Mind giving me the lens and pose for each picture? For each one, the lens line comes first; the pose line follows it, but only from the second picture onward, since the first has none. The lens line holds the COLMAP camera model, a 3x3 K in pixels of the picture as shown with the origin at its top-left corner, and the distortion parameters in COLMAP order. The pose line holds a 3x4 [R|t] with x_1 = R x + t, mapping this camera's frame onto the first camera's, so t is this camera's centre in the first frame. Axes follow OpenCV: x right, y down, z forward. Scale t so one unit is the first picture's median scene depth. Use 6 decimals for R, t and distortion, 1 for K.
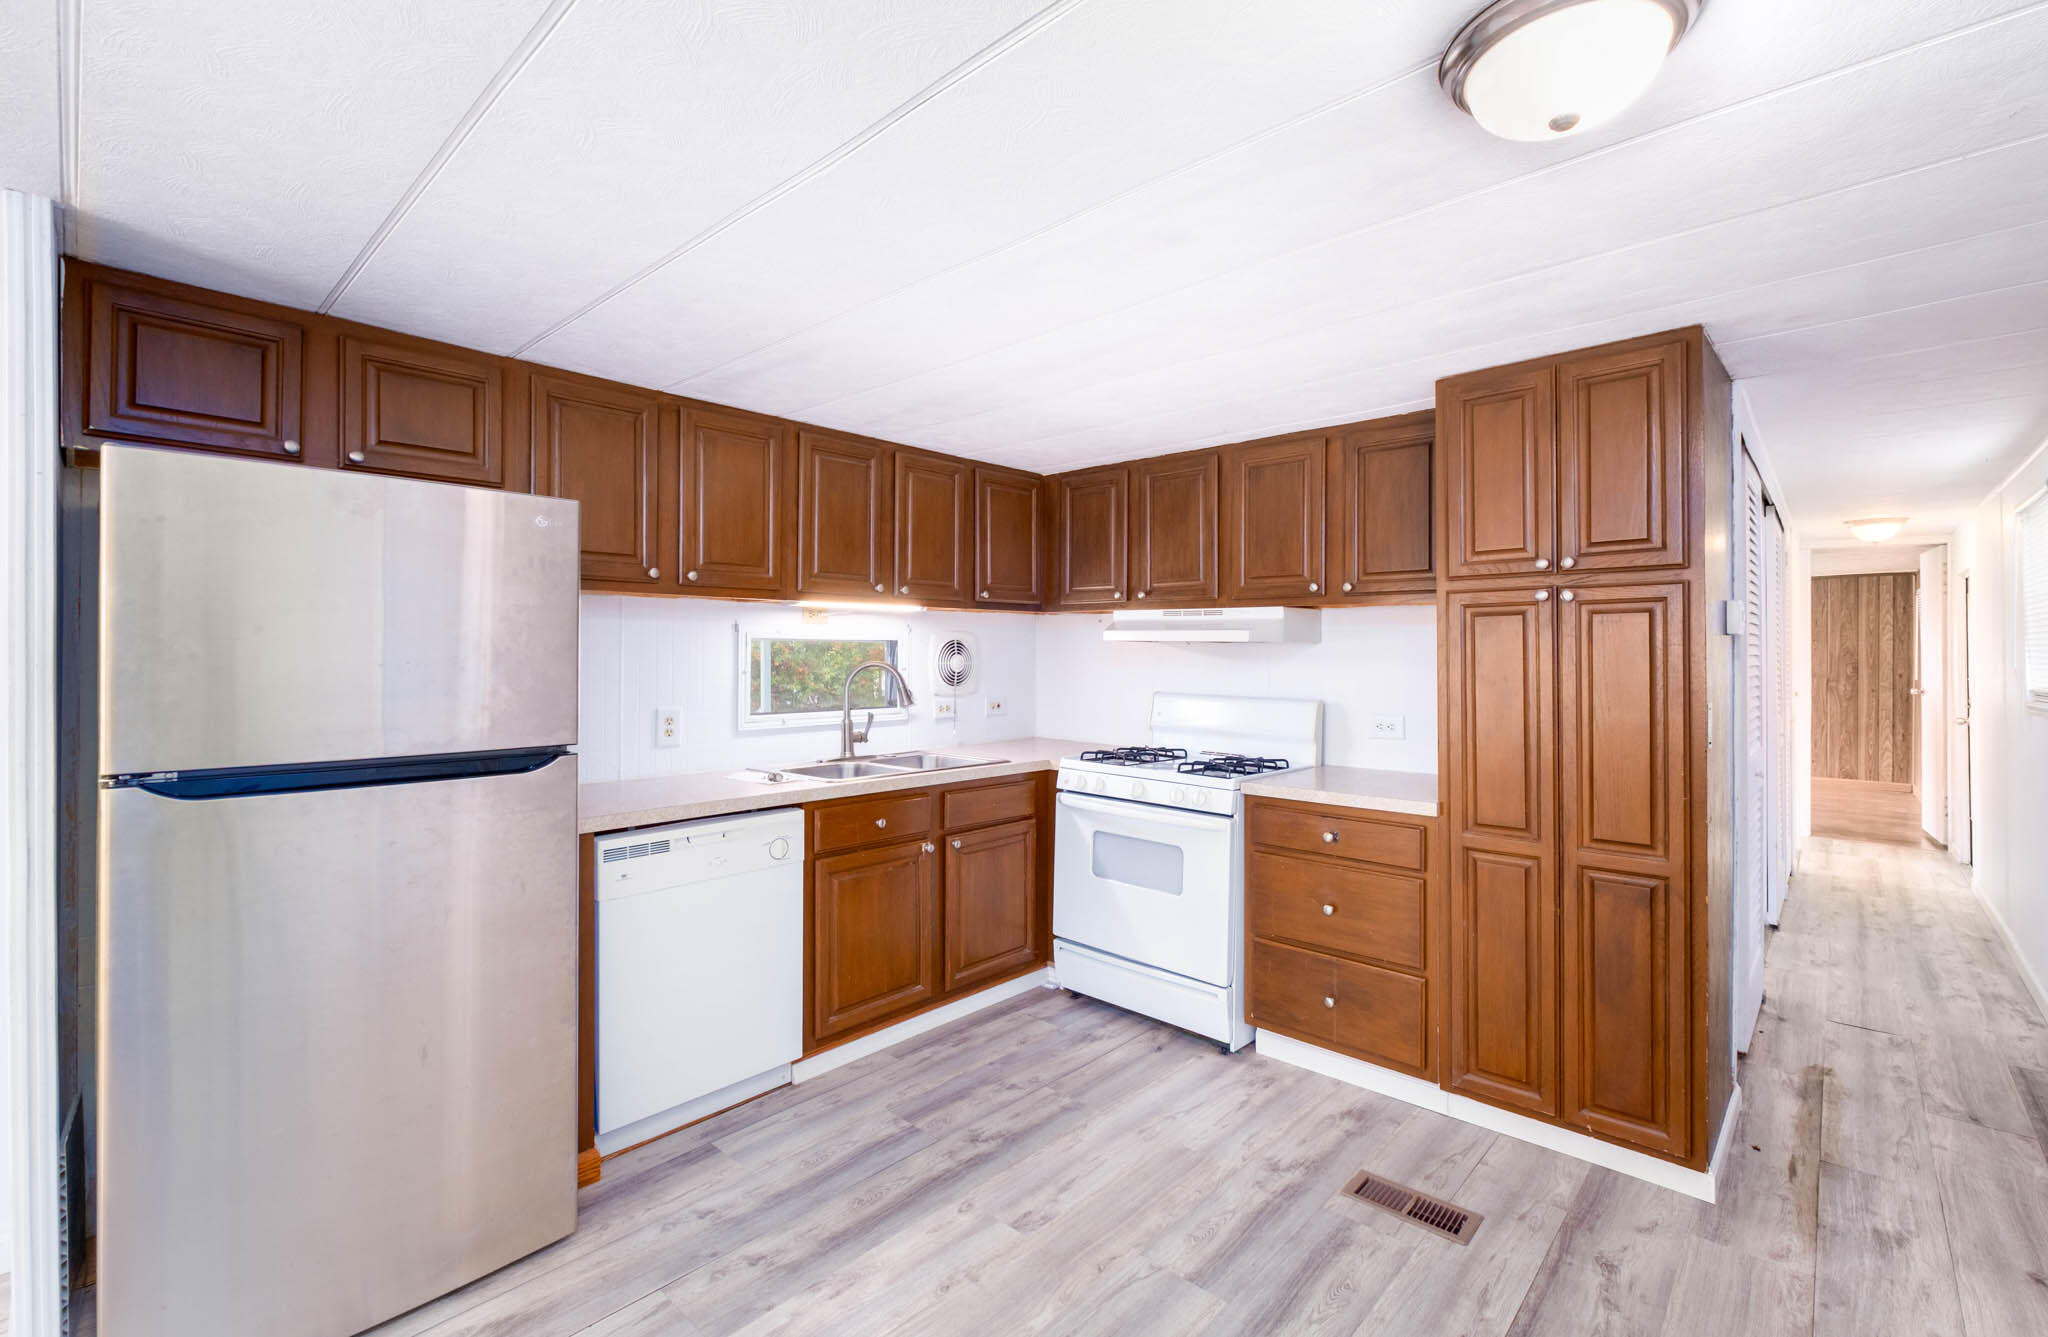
lens RADIAL K [[888.1, 0, 1021.3], [0, 888.1, 656.5], [0, 0, 1]] dist [-0.009284, 0.000080]
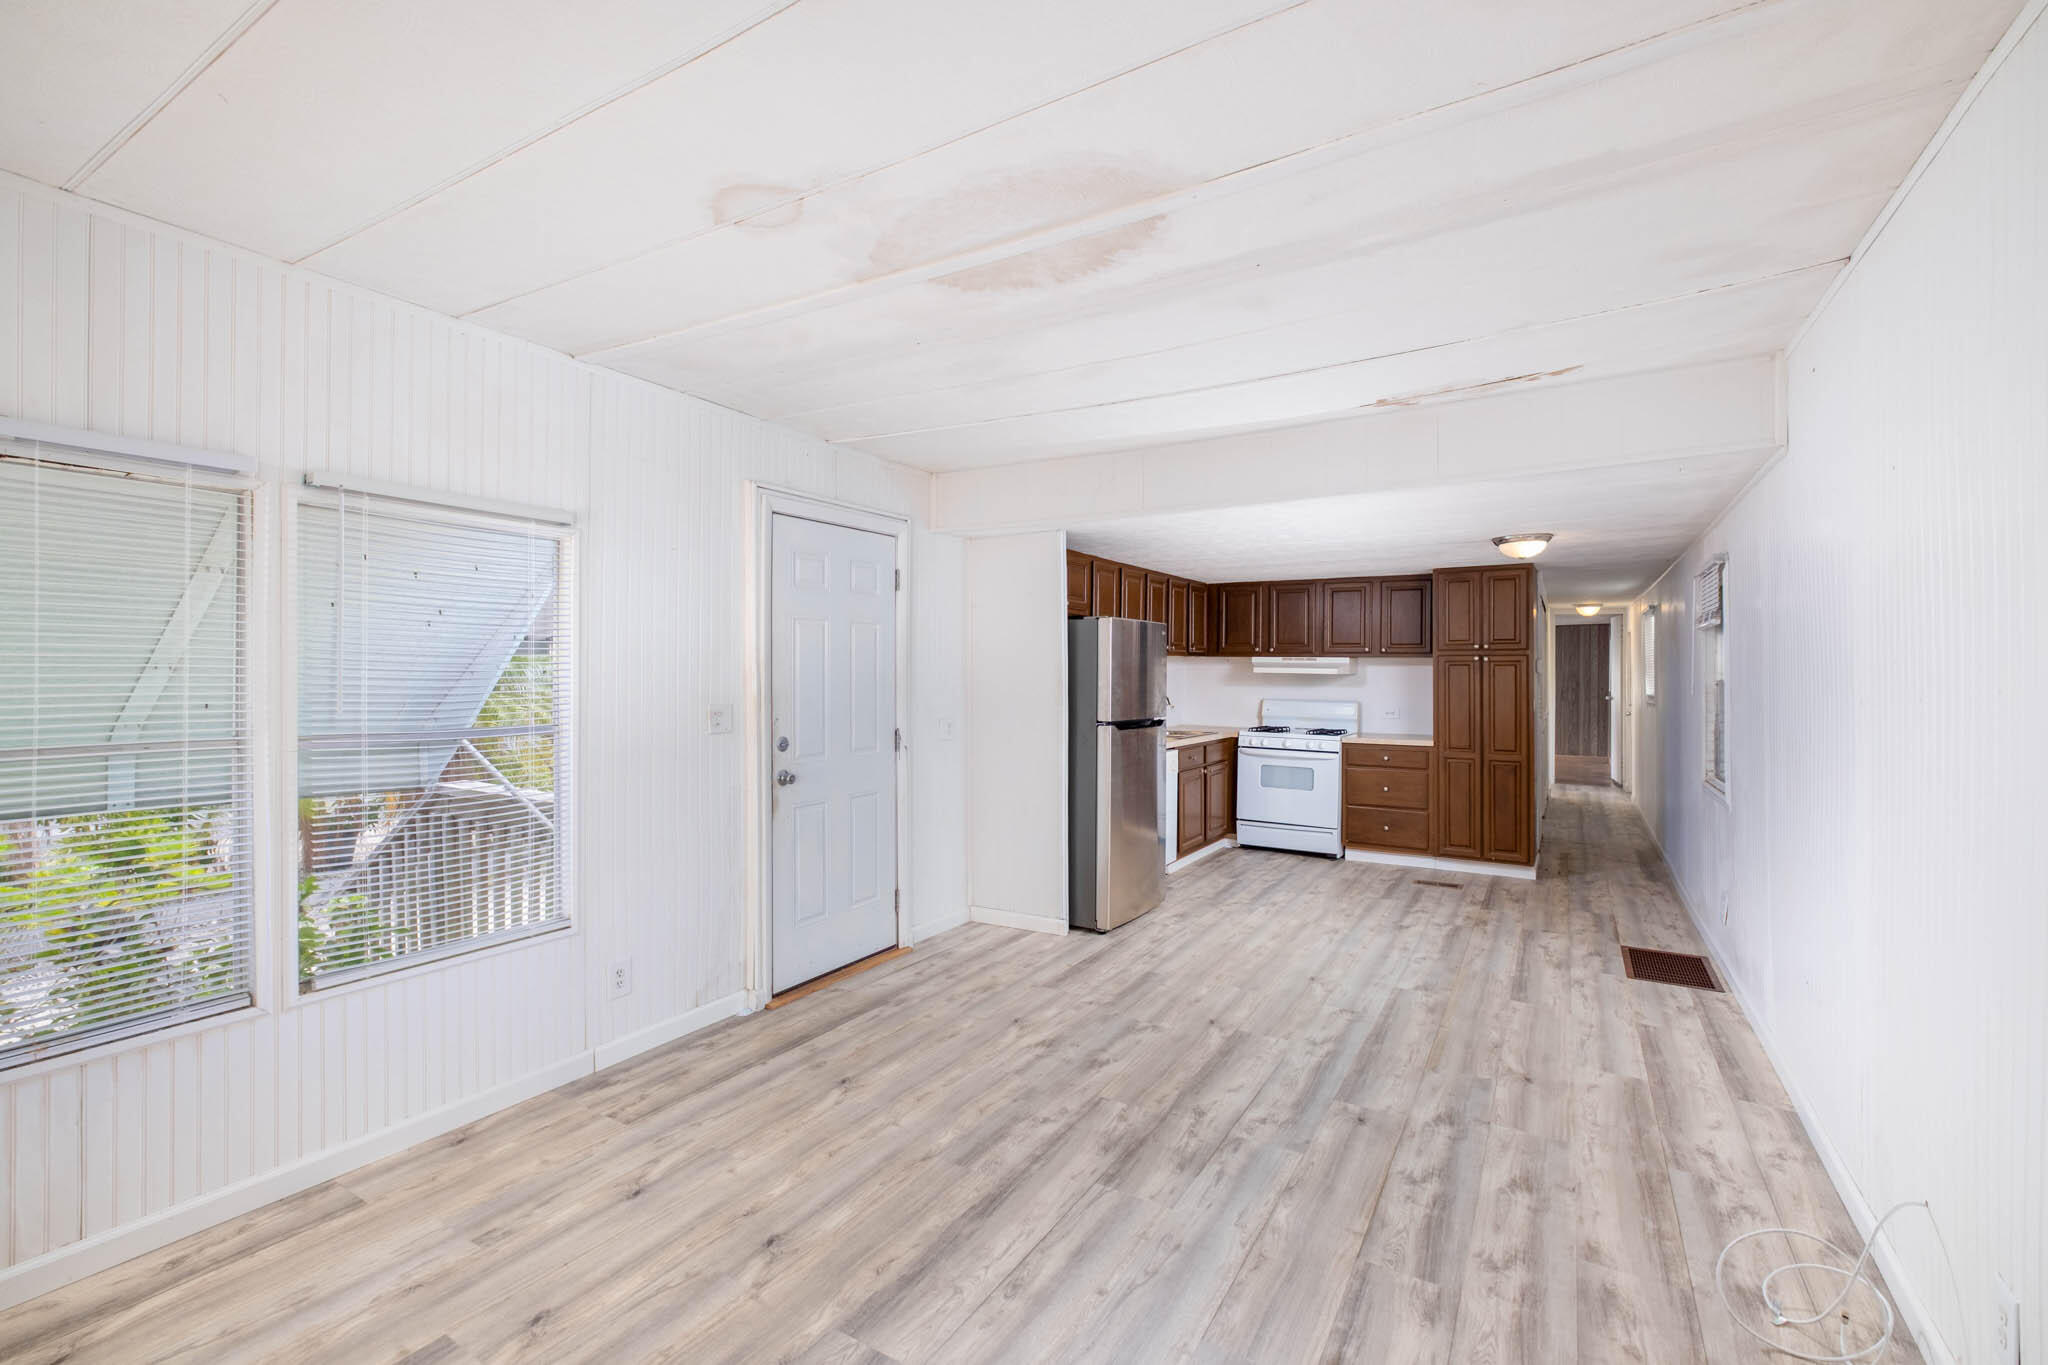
lens RADIAL K [[888.4, 0, 1015.1], [0, 888.4, 675.0], [0, 0, 1]] dist [-0.005024, 0.000806]
pose [[0.981072, -0.000056, 0.193642, -0.999265], [-0.000512, 0.999996, 0.002882, -0.020994], [-0.193641, -0.002927, 0.981068, -1.042039]]
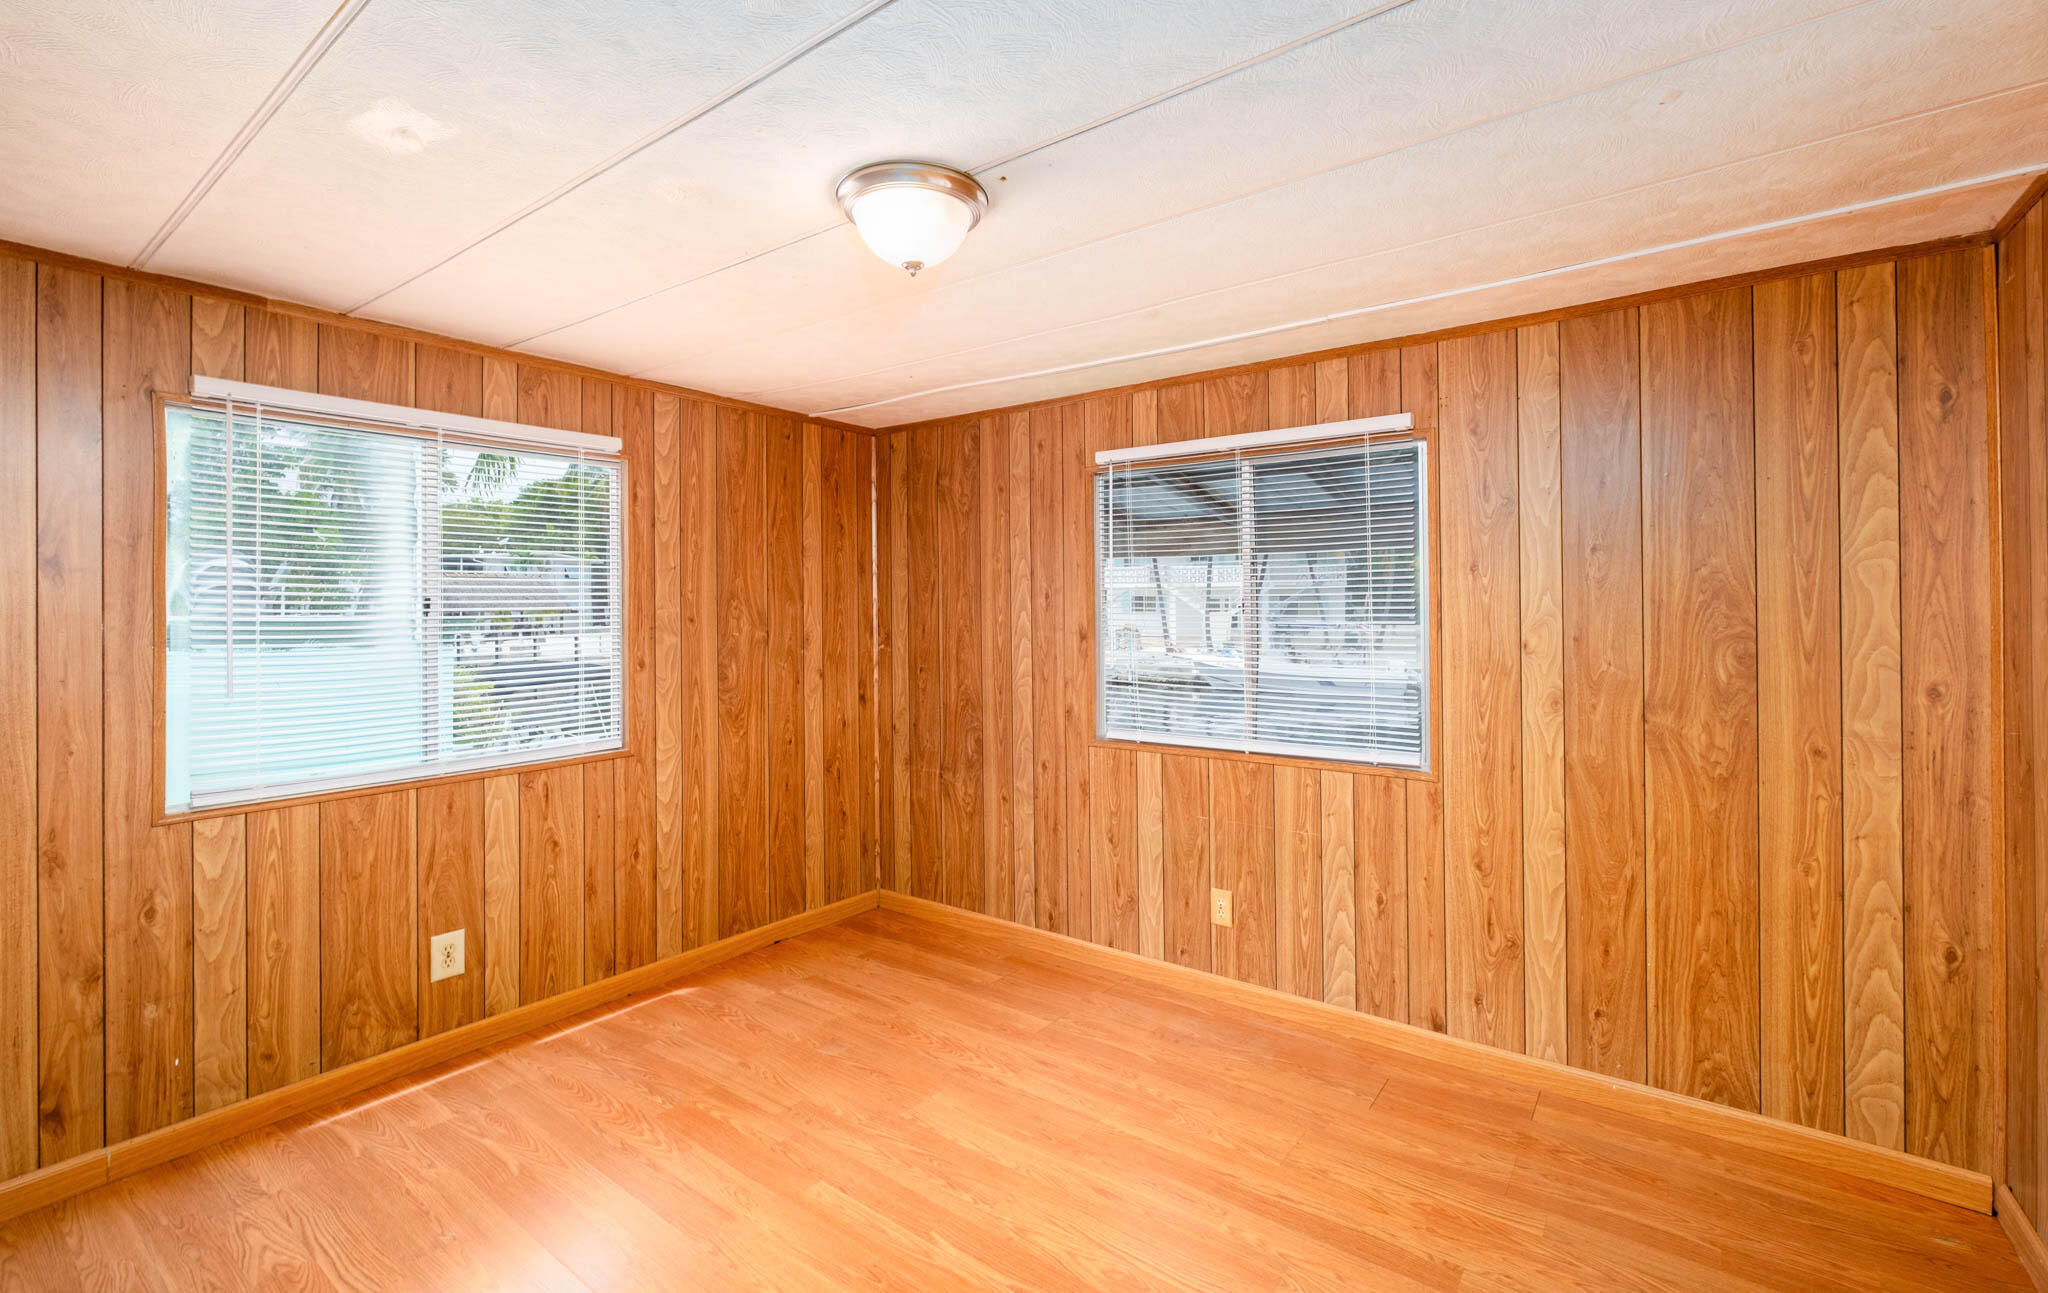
lens RADIAL K [[872.3, 0, 1030.8], [0, 872.3, 629.4], [0, 0, 1]] dist [-0.003909, 0.000261]
pose [[0.992842, -0.007945, 0.119171, 1.414910], [0.008818, 0.999938, -0.006800, 0.009978], [-0.119110, 0.007802, 0.992850, 1.538460]]
